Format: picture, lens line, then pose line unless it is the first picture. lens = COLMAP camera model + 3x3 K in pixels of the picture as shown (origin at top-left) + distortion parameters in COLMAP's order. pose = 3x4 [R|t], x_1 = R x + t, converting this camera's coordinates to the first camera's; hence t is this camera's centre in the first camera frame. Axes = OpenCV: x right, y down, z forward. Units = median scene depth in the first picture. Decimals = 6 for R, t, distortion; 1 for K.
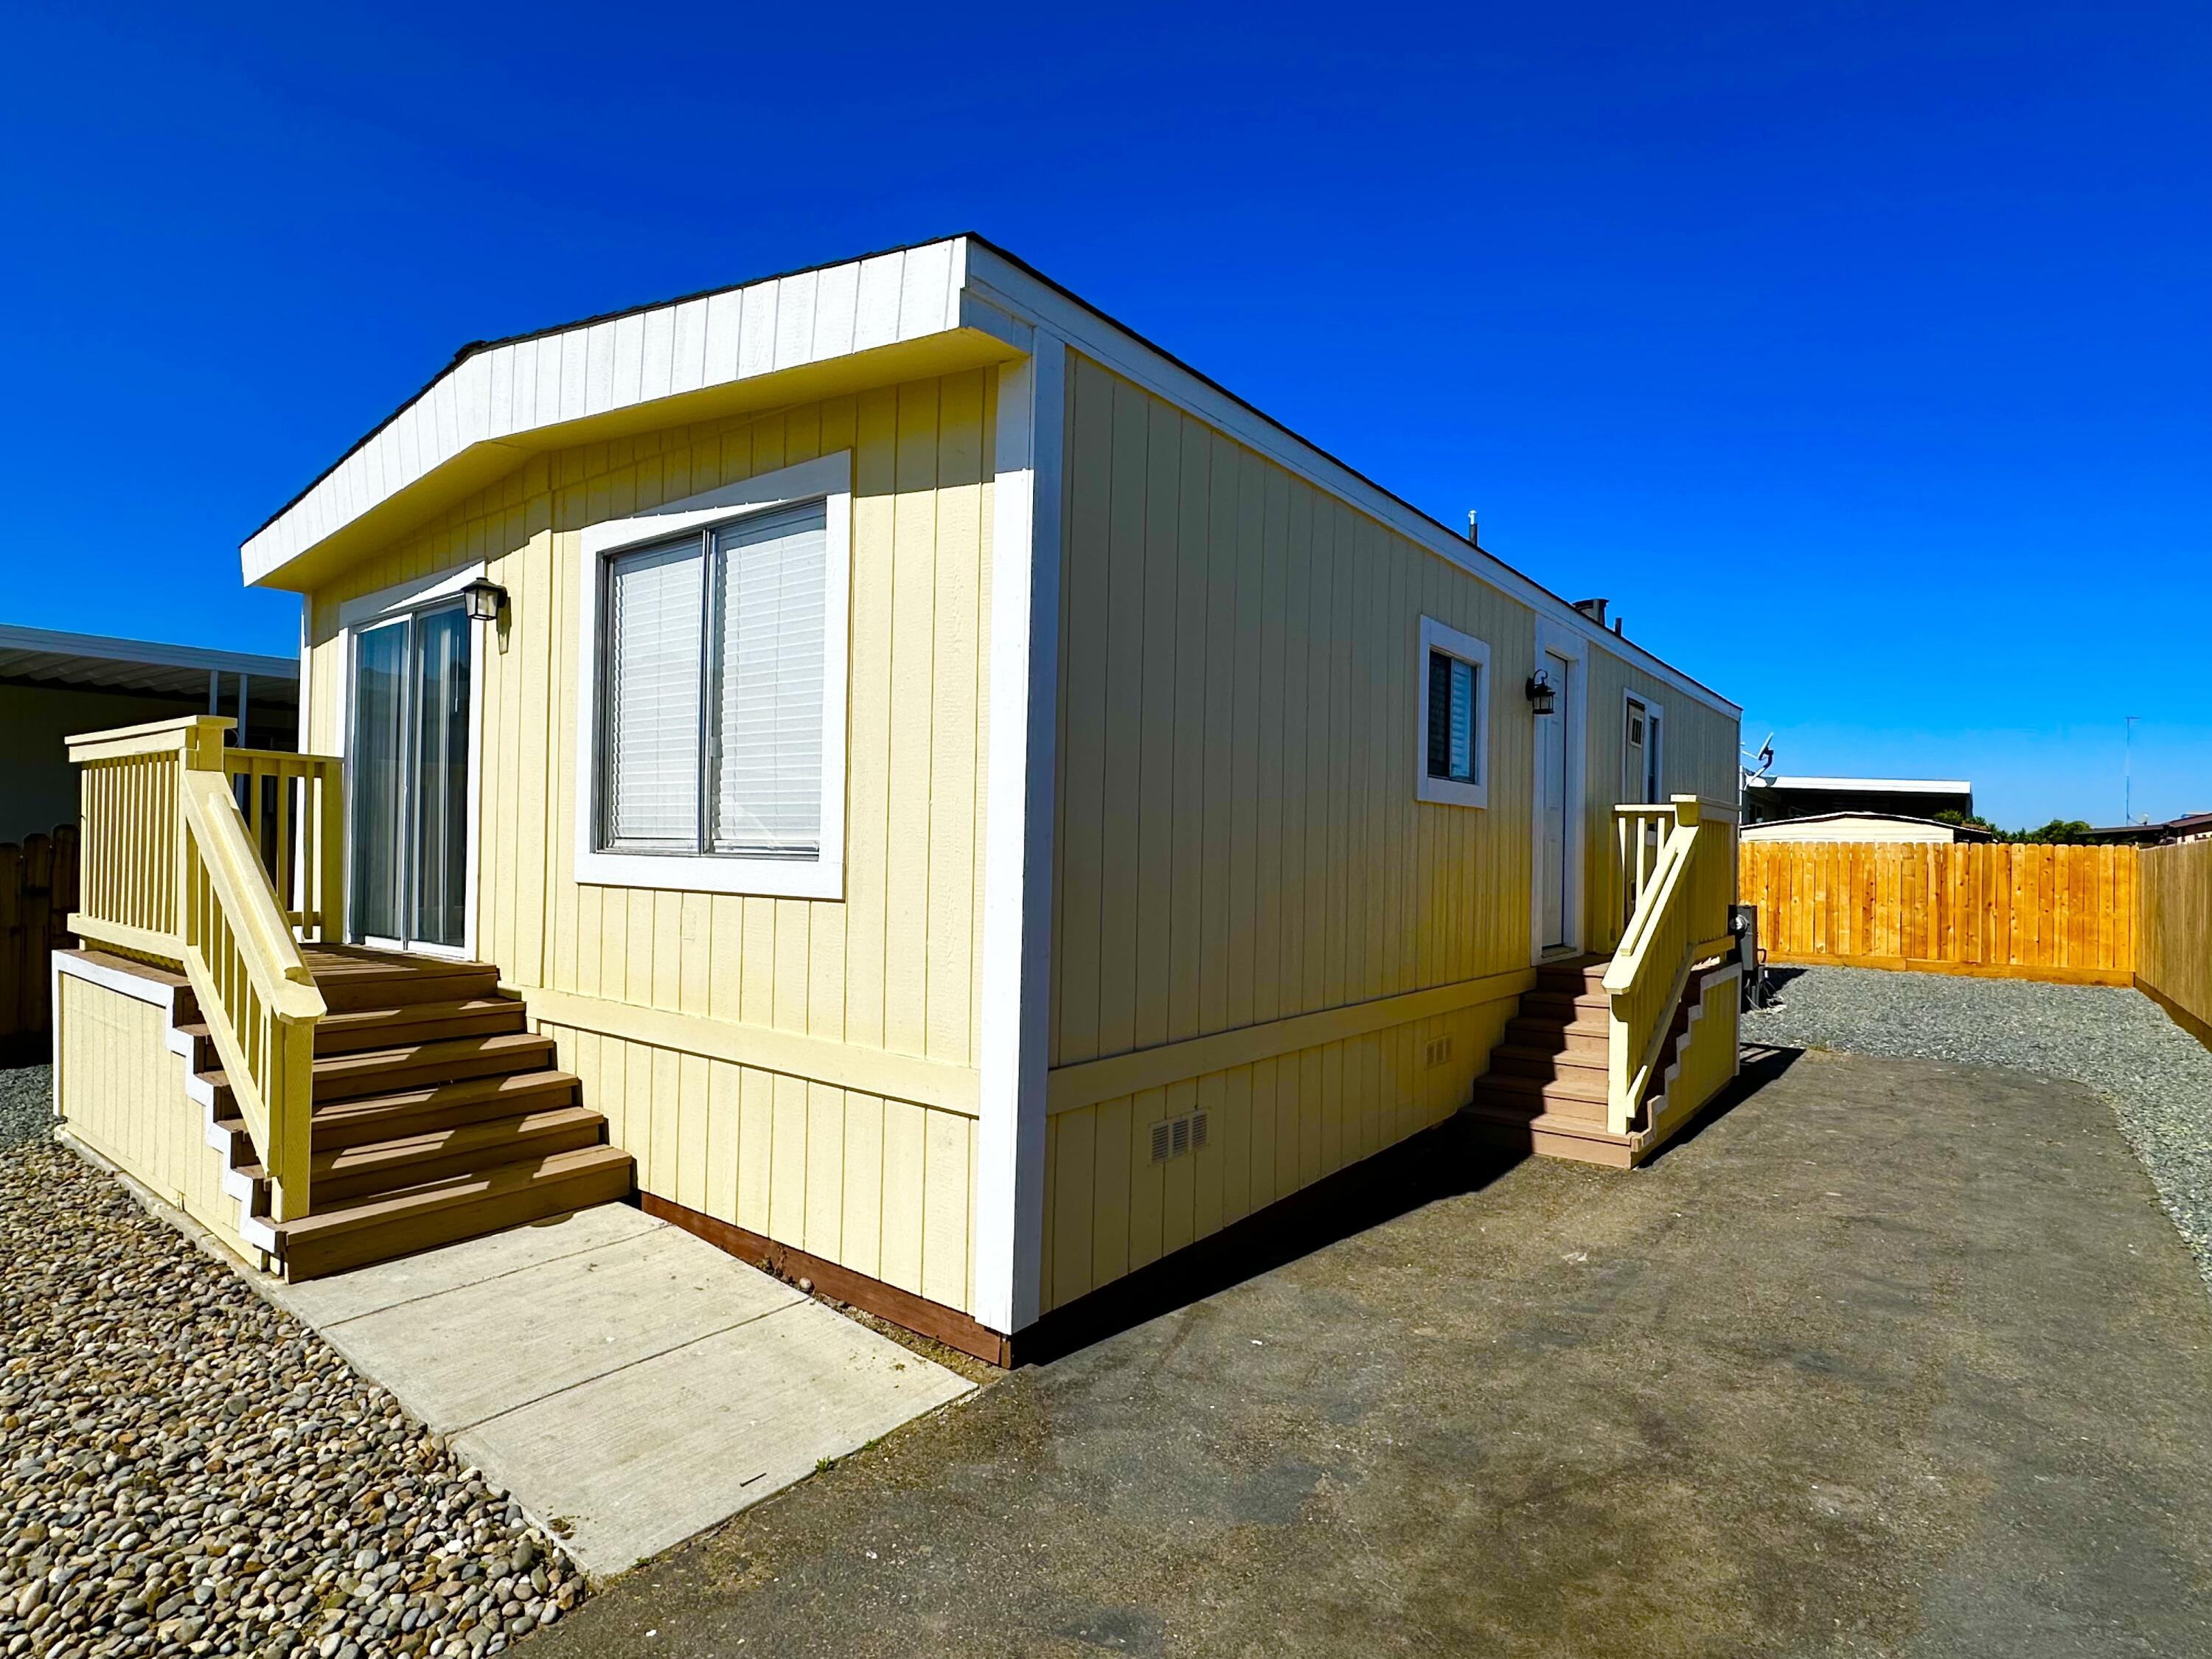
lens RADIAL K [[1148.1, 0, 1106.0], [0, 1148.1, 829.5], [0, 0, 1]] dist [-0.001945, -0.000298]
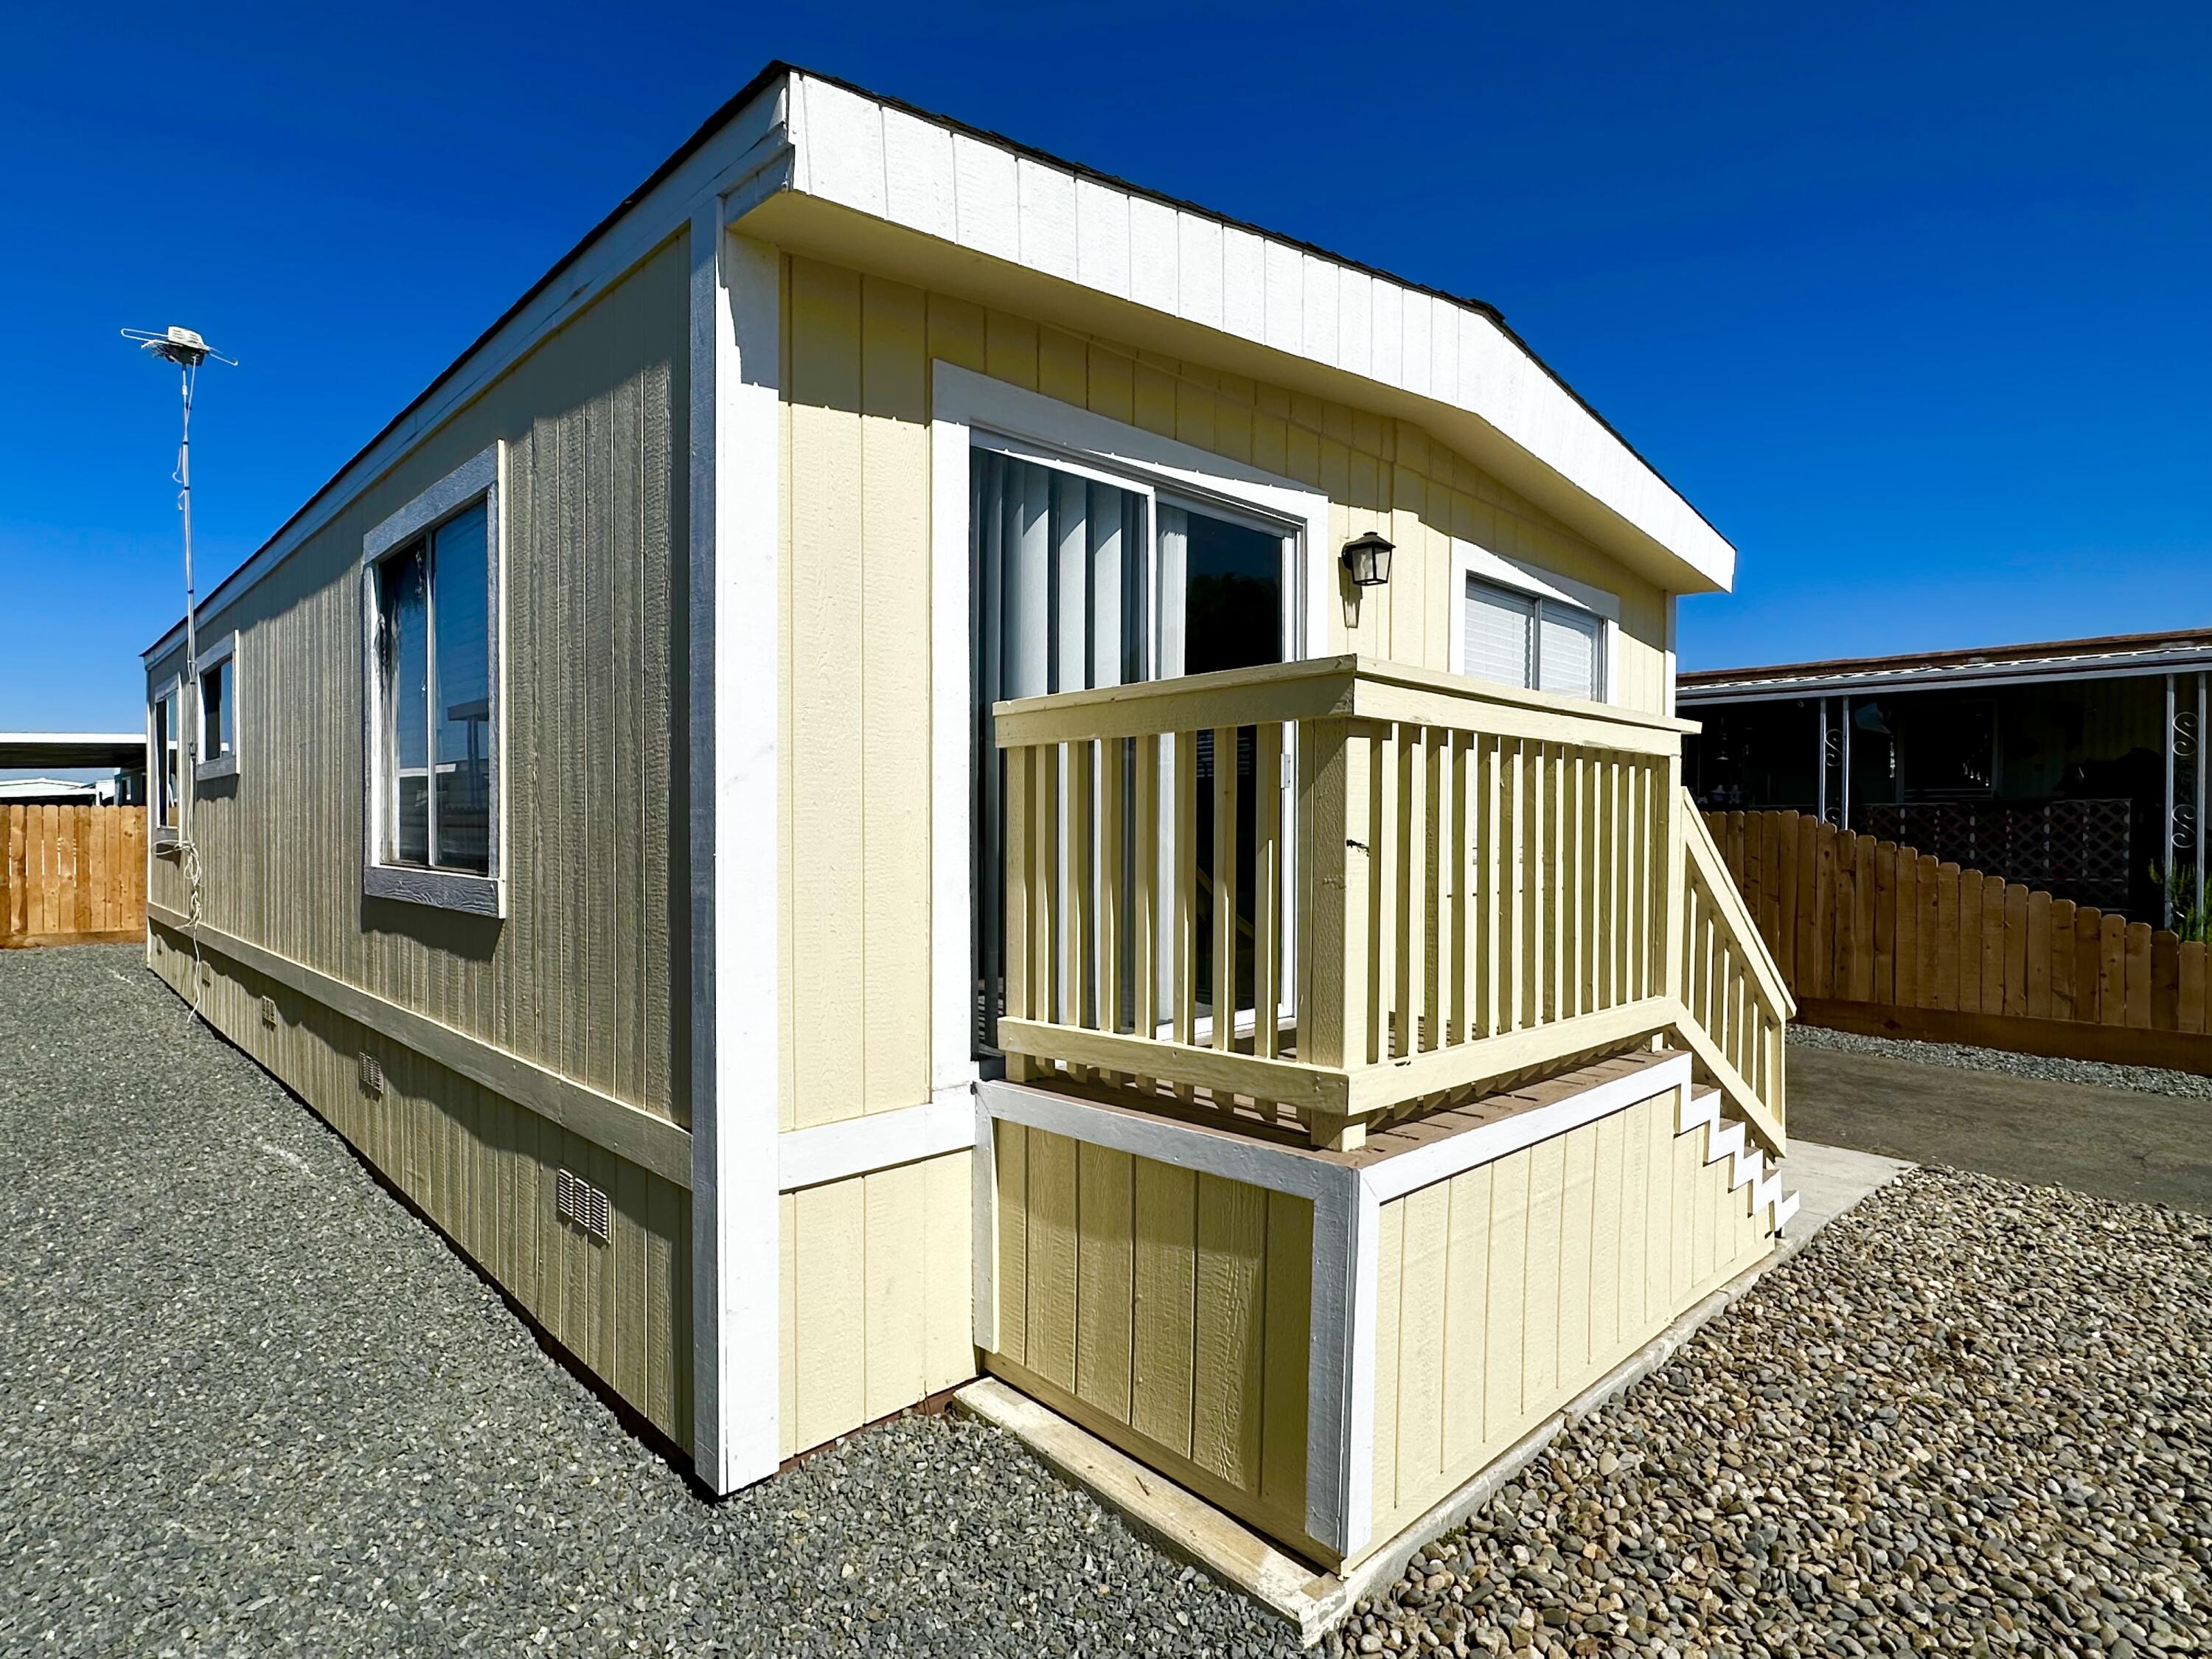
lens RADIAL K [[1148.1, 0, 1106.0], [0, 1148.1, 829.5], [0, 0, 1]] dist [-0.001945, -0.000298]
pose [[0.134051, -0.023114, 0.990705, -1.469318], [-0.012793, 0.999604, 0.025052, -0.033334], [-0.990892, -0.016032, 0.133703, 1.154743]]
